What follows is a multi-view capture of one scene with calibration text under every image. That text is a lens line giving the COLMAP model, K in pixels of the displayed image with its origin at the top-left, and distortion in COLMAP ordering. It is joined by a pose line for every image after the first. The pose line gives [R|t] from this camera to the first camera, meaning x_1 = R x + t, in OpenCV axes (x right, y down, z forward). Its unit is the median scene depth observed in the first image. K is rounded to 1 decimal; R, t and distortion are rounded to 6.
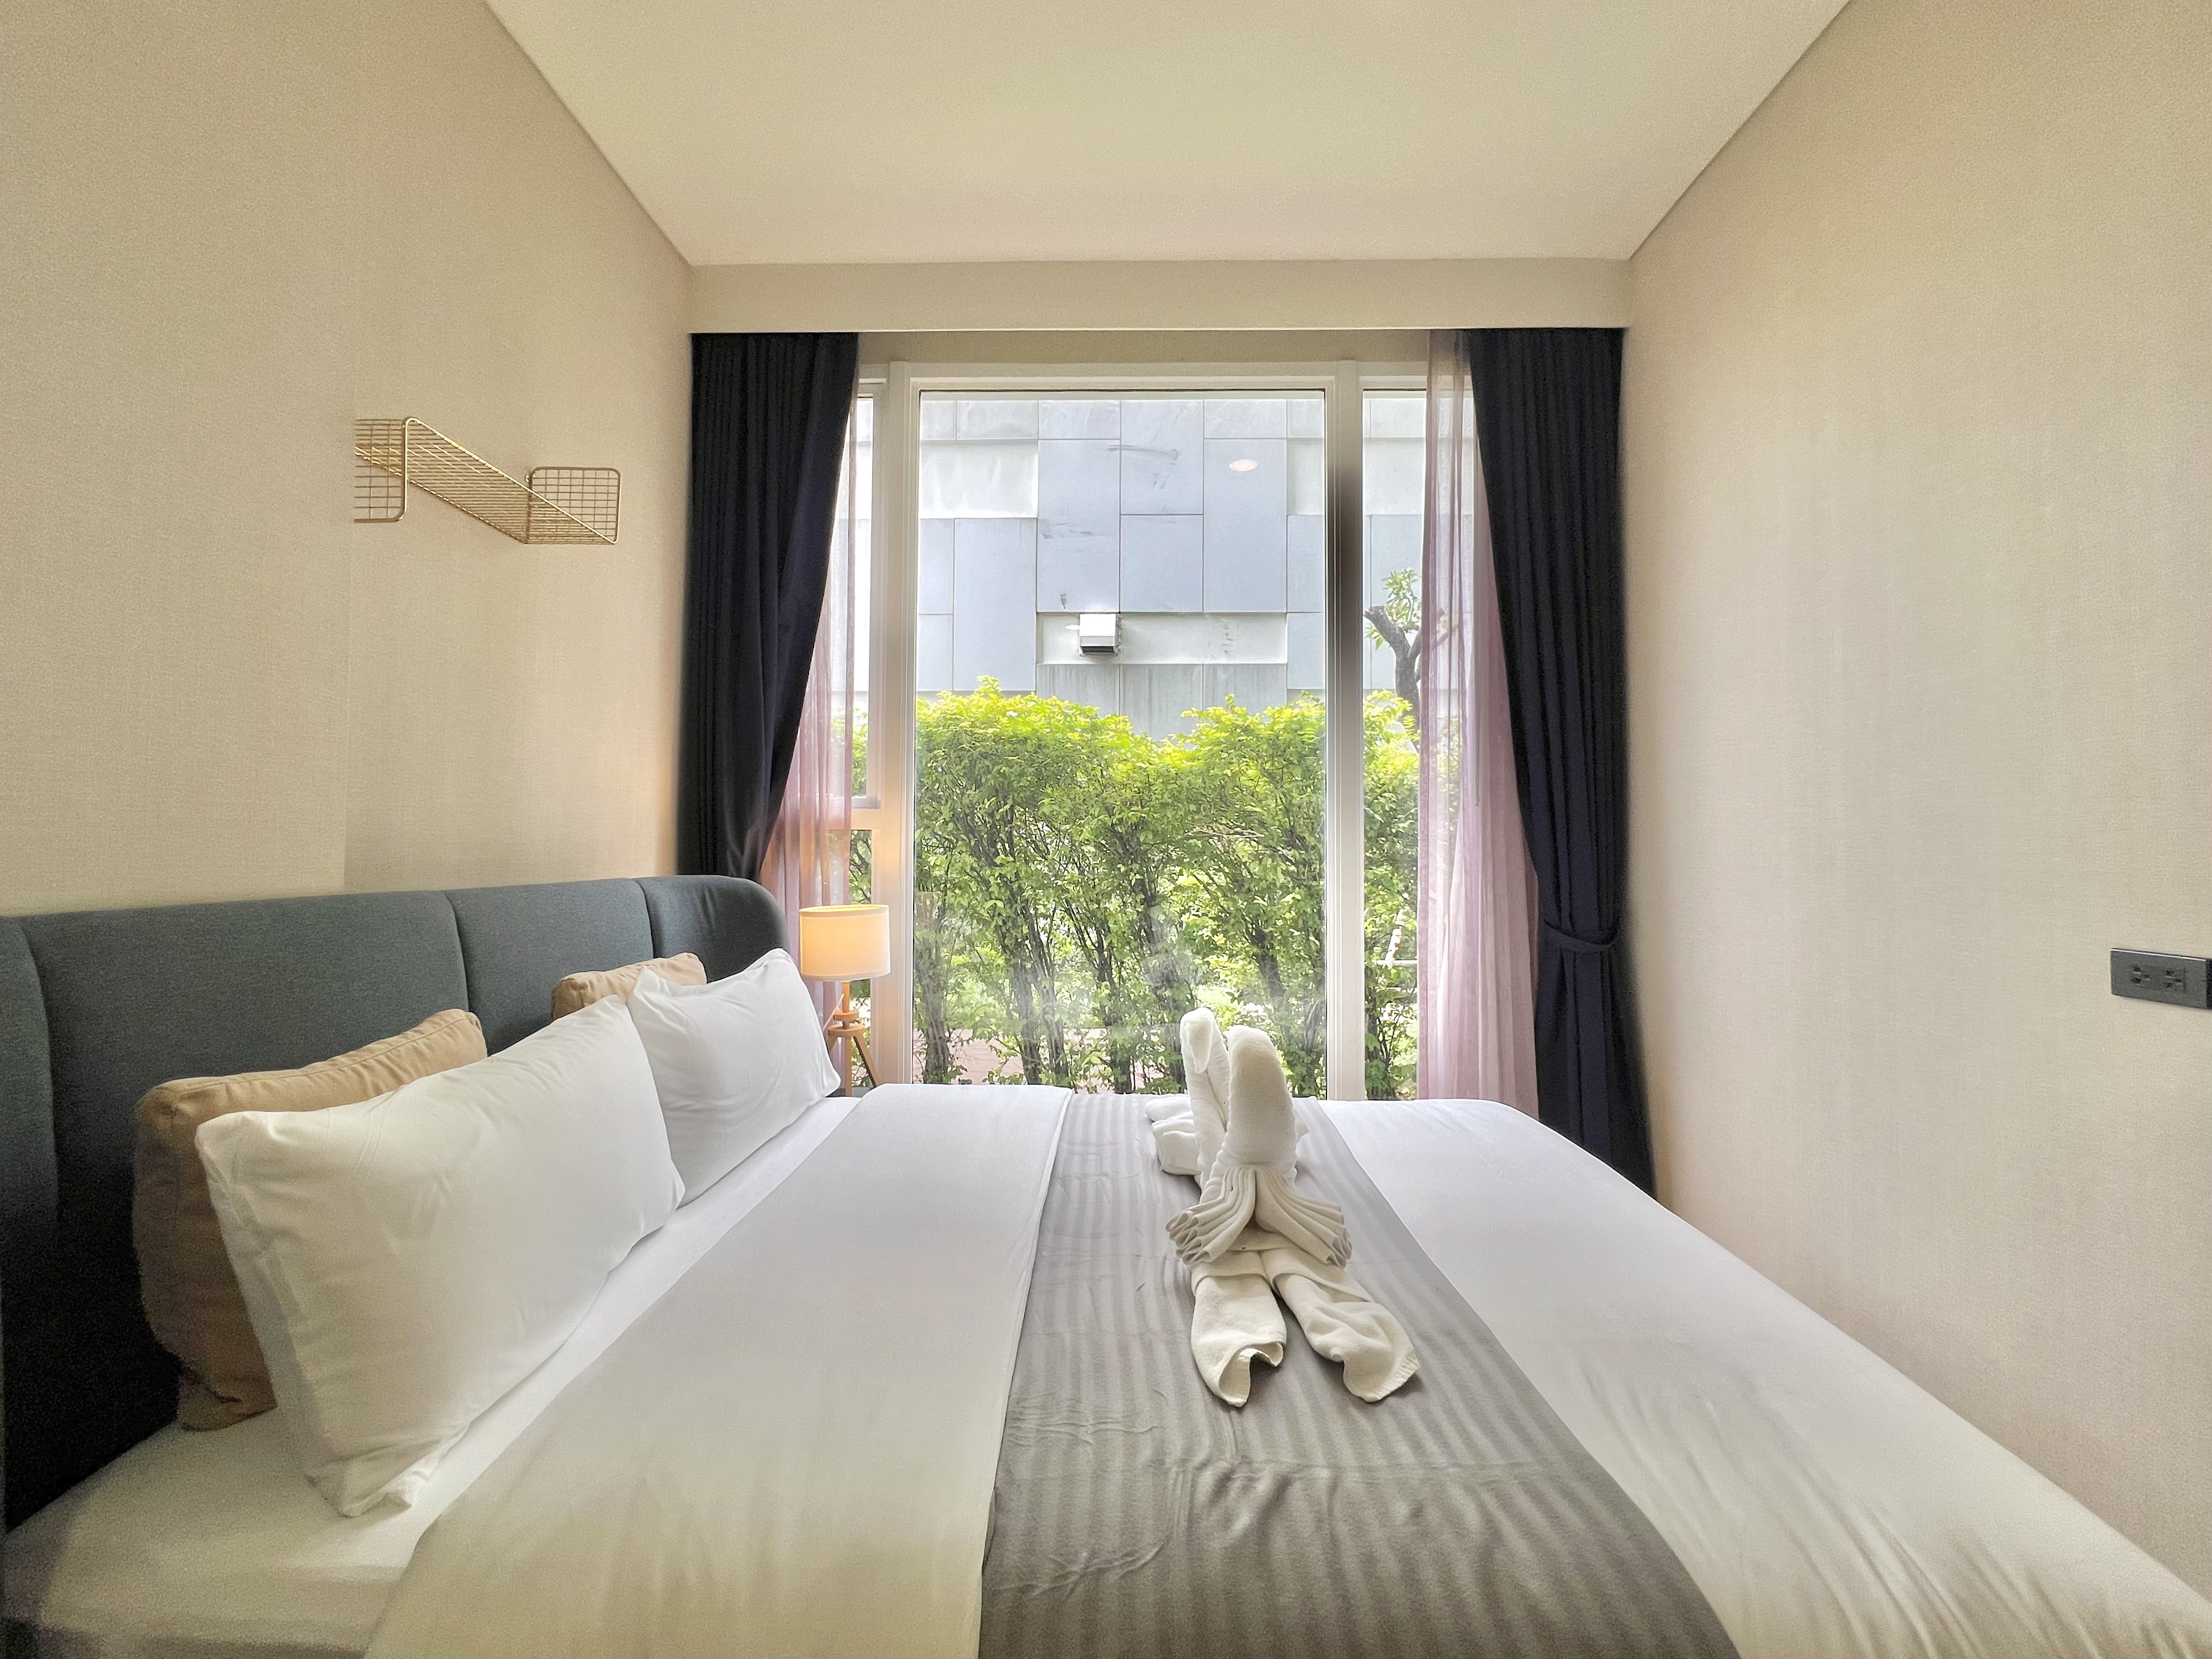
lens RADIAL K [[882.4, 0, 1093.2], [0, 882.4, 814.9], [0, 0, 1]] dist [-0.000802, 0.000038]
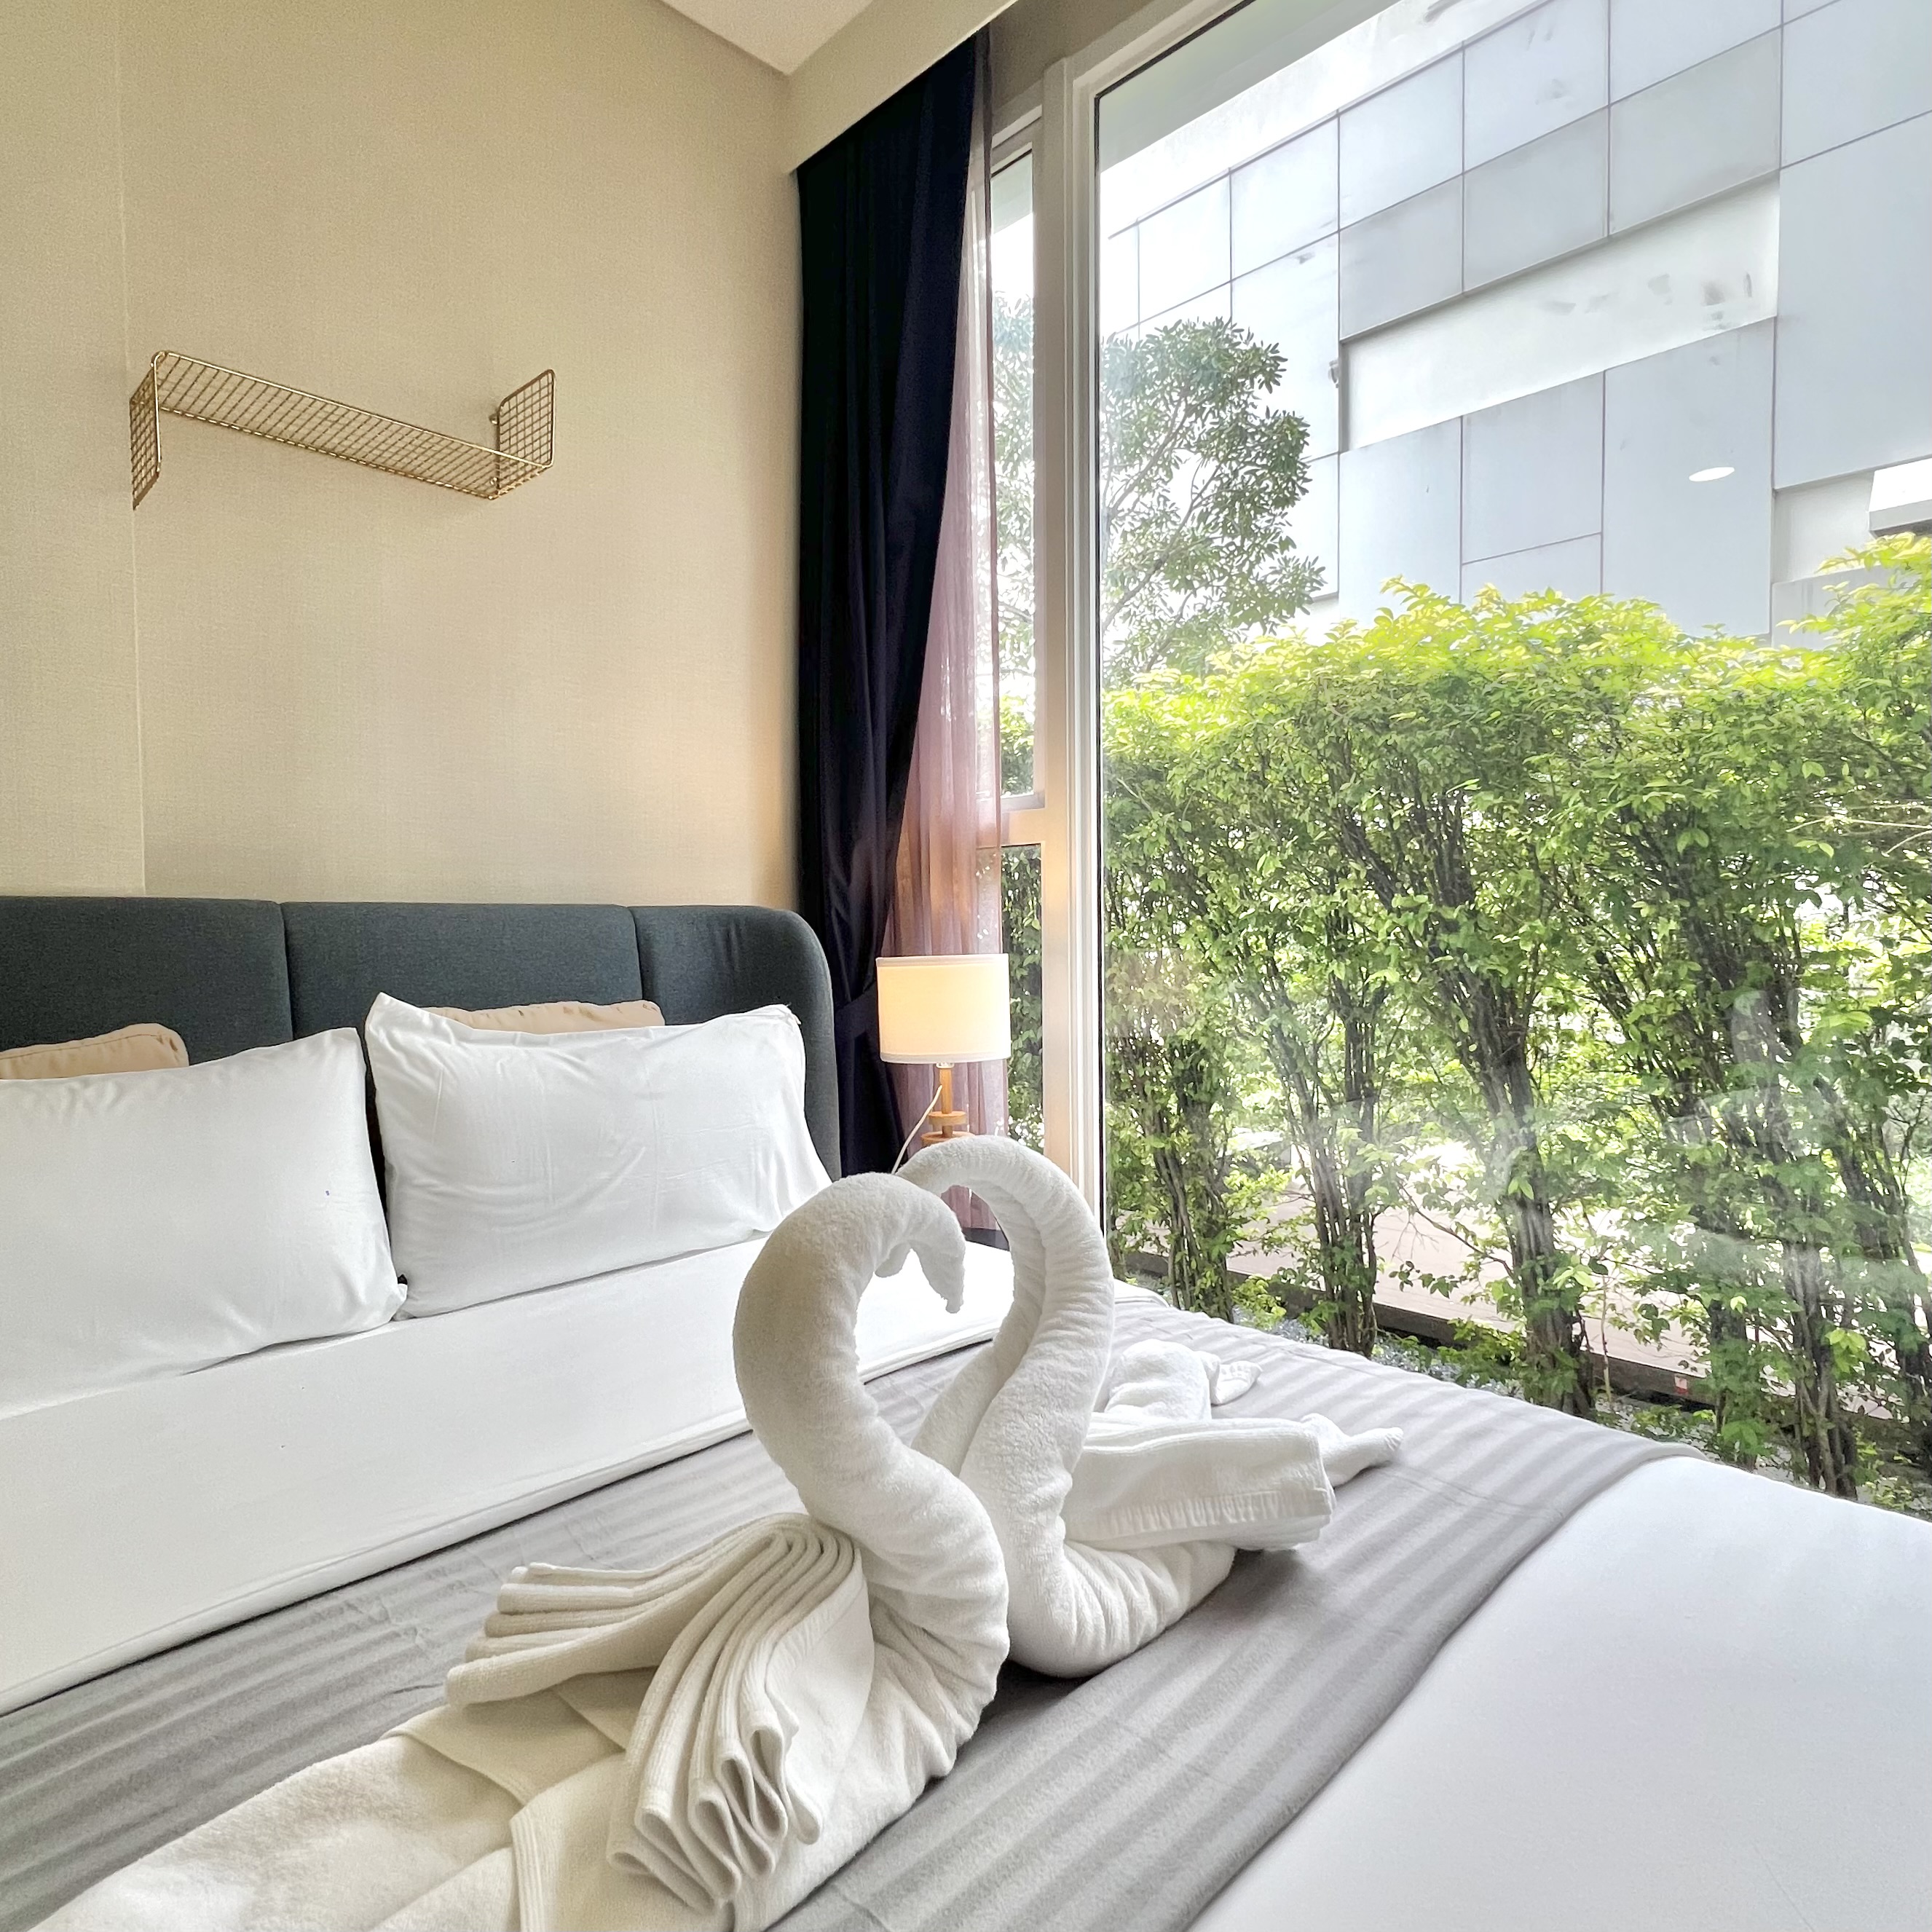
lens RADIAL K [[1154.0, 0, 891.4], [0, 1154.0, 973.6], [0, 0, 1]] dist [-0.001657, 0.000223]
pose [[0.707502, 0.013575, -0.706581, 0.500112], [0.037262, 0.997708, 0.056480, 0.113630], [0.705728, -0.066288, 0.705375, 0.609475]]
